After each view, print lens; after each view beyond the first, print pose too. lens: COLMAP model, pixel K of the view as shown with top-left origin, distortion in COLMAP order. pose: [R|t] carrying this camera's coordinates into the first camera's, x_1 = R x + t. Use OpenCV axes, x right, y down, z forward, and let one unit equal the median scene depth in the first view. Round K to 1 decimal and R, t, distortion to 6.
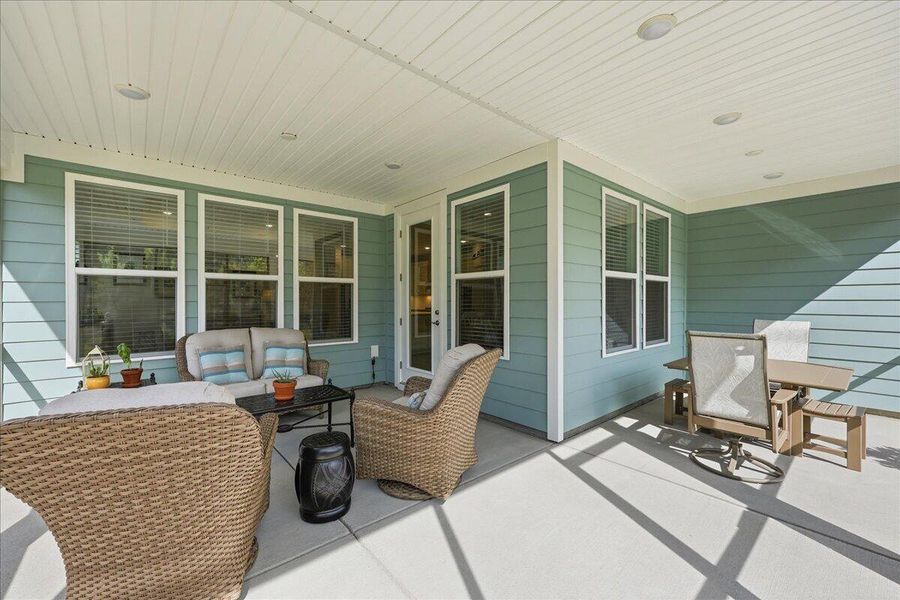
lens RADIAL K [[364.4, 0, 447.4], [0, 364.4, 300.2], [0, 0, 1]] dist [-0.007492, 0.000128]
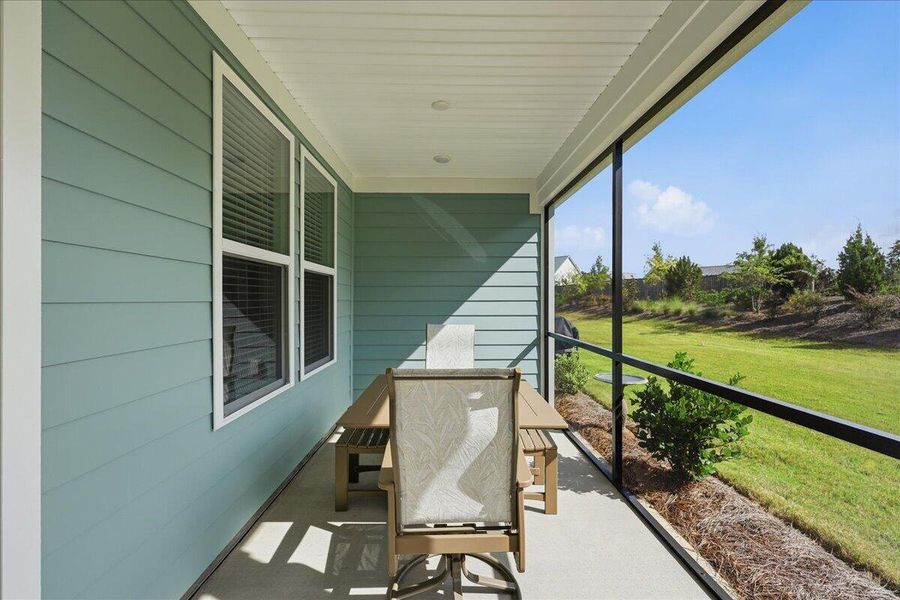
lens RADIAL K [[364.4, 0, 447.4], [0, 364.4, 300.2], [0, 0, 1]] dist [-0.007492, 0.000128]
pose [[0.642686, -0.001043, 0.766129, 0.233277], [0.000930, 0.999999, 0.000582, -0.002688], [-0.766130, 0.000339, 0.642686, 0.425703]]
